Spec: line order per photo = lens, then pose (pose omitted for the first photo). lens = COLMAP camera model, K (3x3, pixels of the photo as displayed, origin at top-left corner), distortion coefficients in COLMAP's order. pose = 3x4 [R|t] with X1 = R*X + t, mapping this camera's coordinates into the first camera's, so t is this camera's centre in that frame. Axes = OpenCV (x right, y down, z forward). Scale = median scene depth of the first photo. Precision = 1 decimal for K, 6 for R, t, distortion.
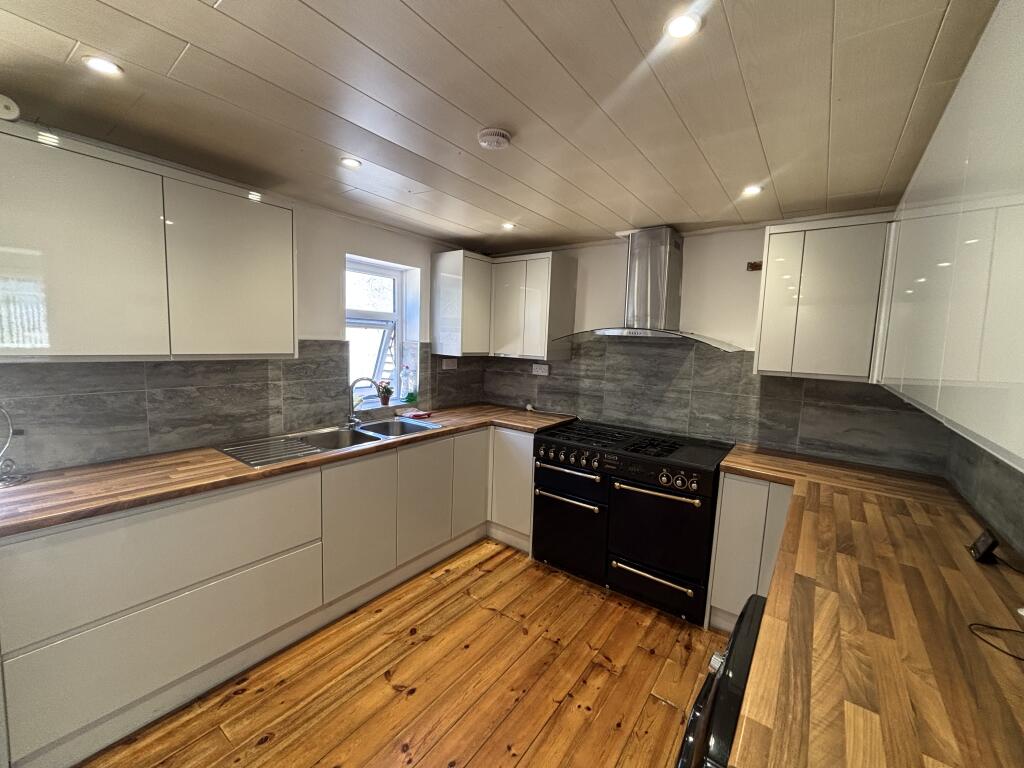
lens RADIAL K [[417.5, 0, 507.0], [0, 417.5, 383.3], [0, 0, 1]] dist [0.000208, -0.000227]
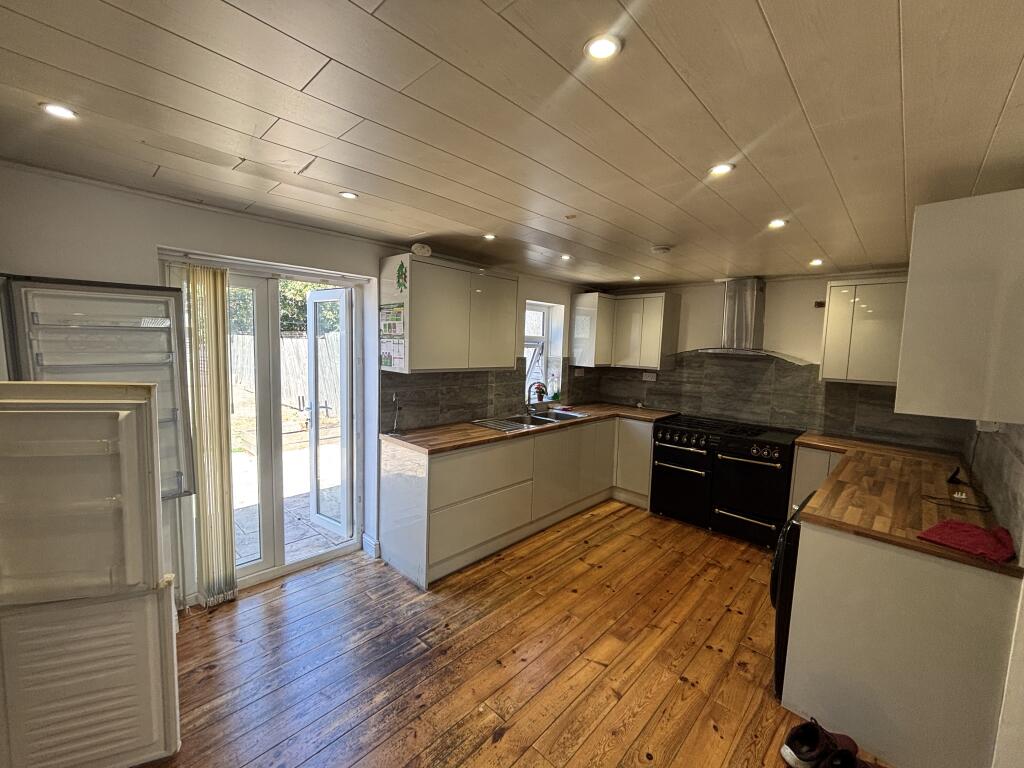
lens RADIAL K [[417.5, 0, 507.0], [0, 417.5, 383.3], [0, 0, 1]] dist [0.000208, -0.000227]
pose [[0.992064, 0.005776, -0.125604, -0.261495], [-0.007844, 0.999842, -0.015977, 0.016279], [0.125492, 0.016836, 0.991952, -0.493511]]
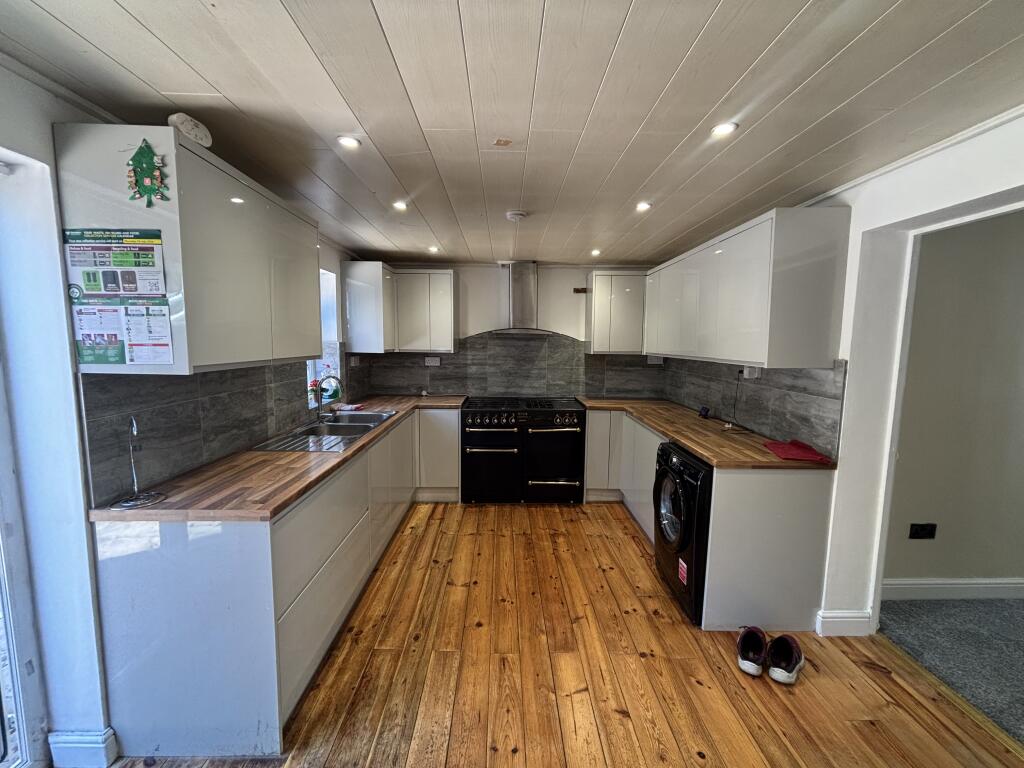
lens RADIAL K [[419.0, 0, 512.0], [0, 419.0, 384.0], [0, 0, 1]] dist [-0.000062, -0.000327]
pose [[0.791394, -0.092248, 0.604306, -0.625428], [0.083587, 0.995593, 0.042514, 0.001337], [-0.605565, 0.016867, 0.795617, -0.164673]]
